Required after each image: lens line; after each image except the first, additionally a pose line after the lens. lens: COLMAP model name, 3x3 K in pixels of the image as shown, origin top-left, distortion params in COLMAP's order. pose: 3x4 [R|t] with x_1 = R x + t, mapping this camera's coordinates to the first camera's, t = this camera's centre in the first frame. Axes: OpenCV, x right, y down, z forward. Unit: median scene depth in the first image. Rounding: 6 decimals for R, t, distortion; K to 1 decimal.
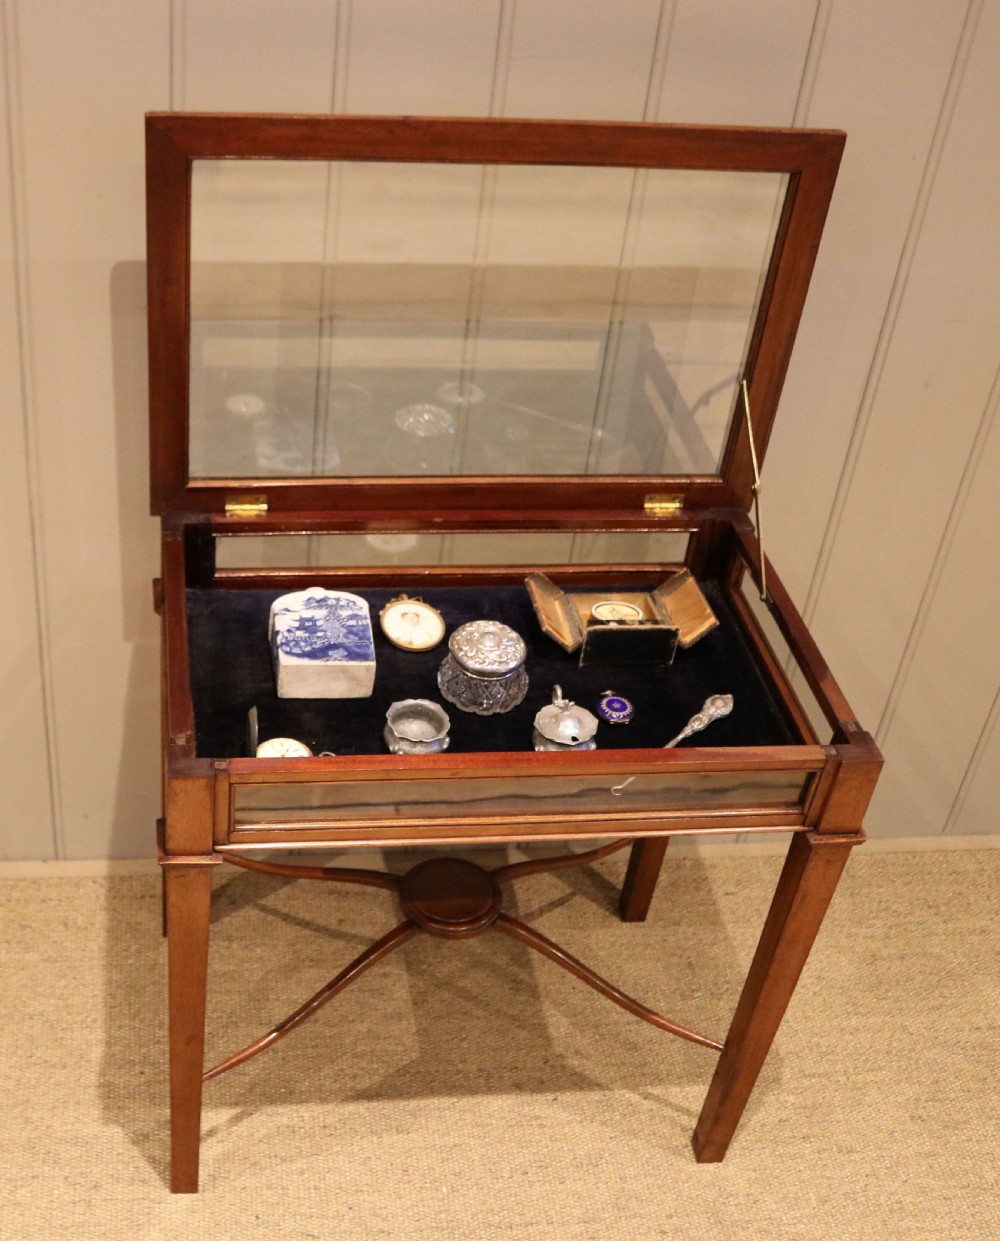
lens RADIAL K [[1546.2, 0, 312.6], [0, 1546.2, 628.4], [0, 0, 1]] dist [-0.158609, 0.118645]
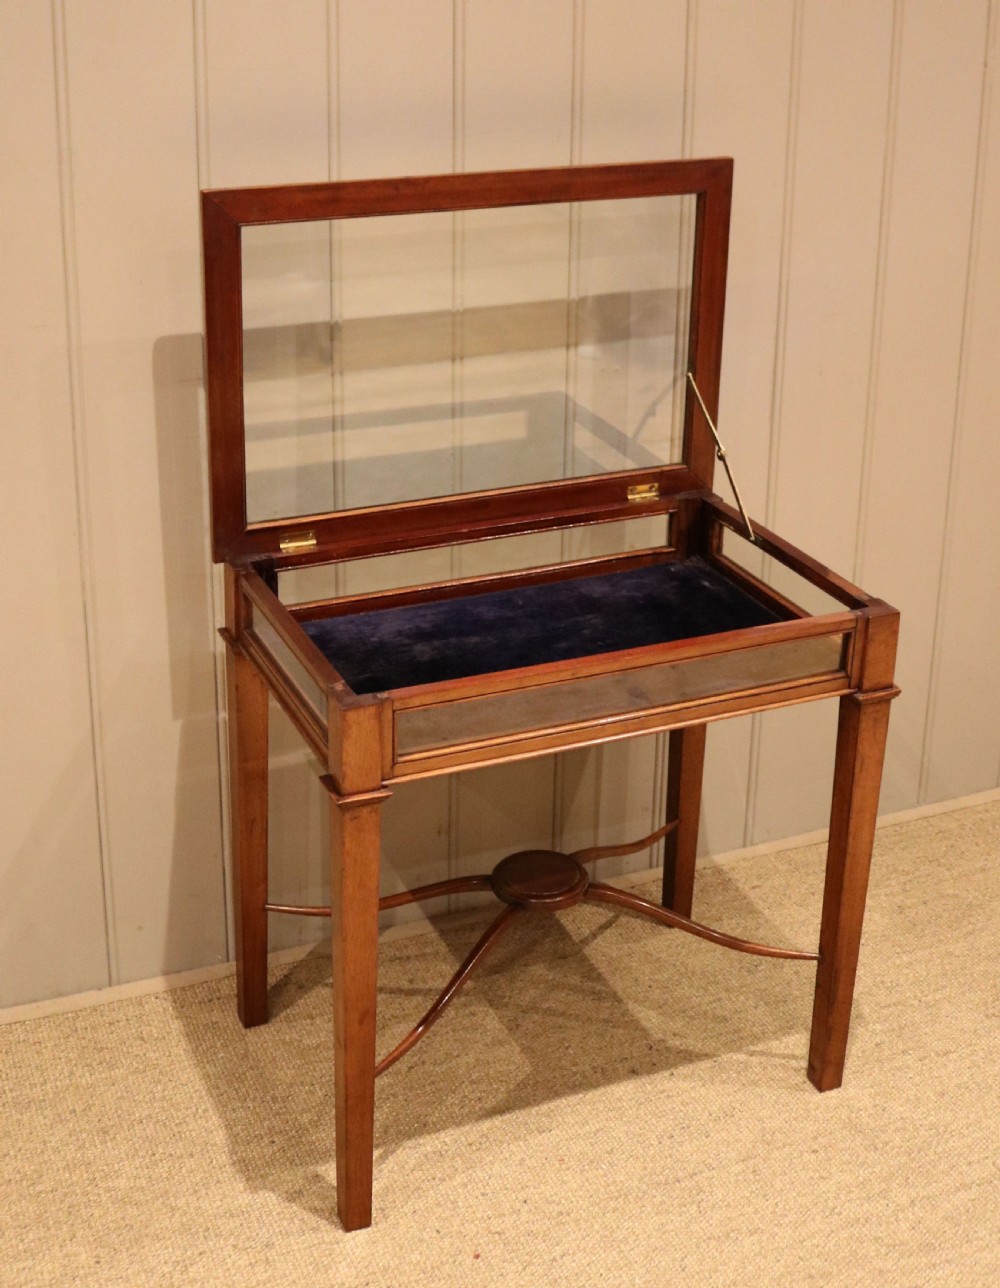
lens RADIAL K [[1746.2, 0, 458.2], [0, 1746.2, 405.8], [0, 0, 1]] dist [-0.134449, 0.105499]
pose [[0.952664, -0.125621, 0.276857, -0.242839], [0.210200, 0.930077, -0.301284, 0.209139], [-0.219651, 0.345218, 0.912457, -0.181257]]
